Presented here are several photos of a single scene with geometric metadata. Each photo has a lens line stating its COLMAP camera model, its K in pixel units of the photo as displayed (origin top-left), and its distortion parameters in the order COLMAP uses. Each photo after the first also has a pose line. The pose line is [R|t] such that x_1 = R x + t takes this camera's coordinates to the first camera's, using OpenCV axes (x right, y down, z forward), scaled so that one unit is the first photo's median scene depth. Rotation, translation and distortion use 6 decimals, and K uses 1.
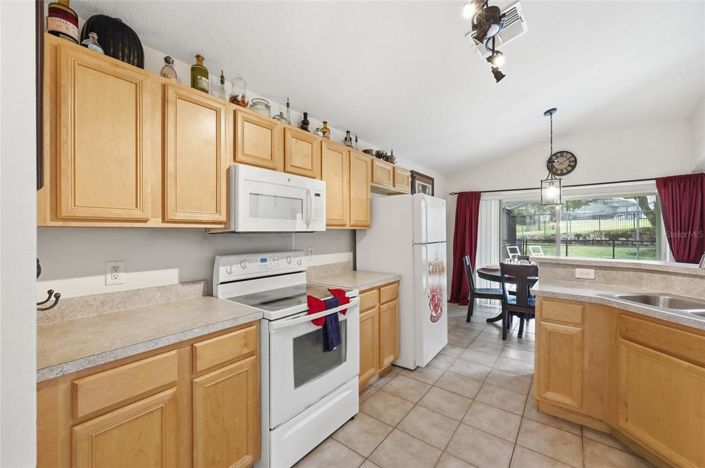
lens RADIAL K [[288.3, 0, 355.8], [0, 288.3, 231.7], [0, 0, 1]] dist [0.000953, 0.000064]
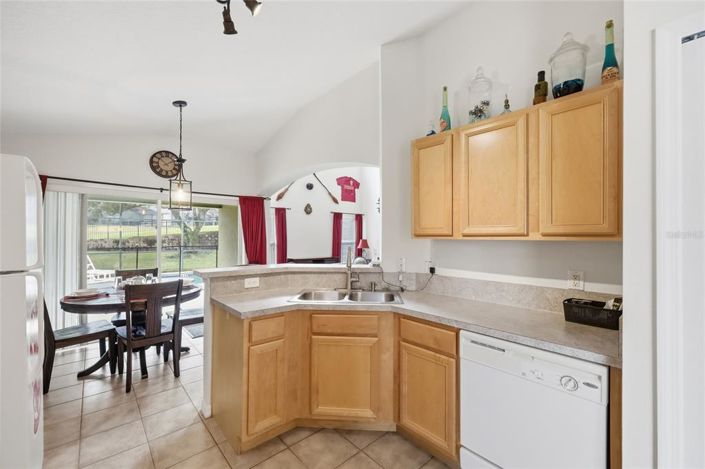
lens RADIAL K [[288.3, 0, 353.4], [0, 288.3, 234.4], [0, 0, 1]] dist [0.000953, 0.000064]
pose [[0.188311, 0.010577, 0.982052, -0.085674], [-0.000427, 0.999943, -0.010688, -0.008019], [-0.982109, 0.001594, 0.188305, 0.313322]]
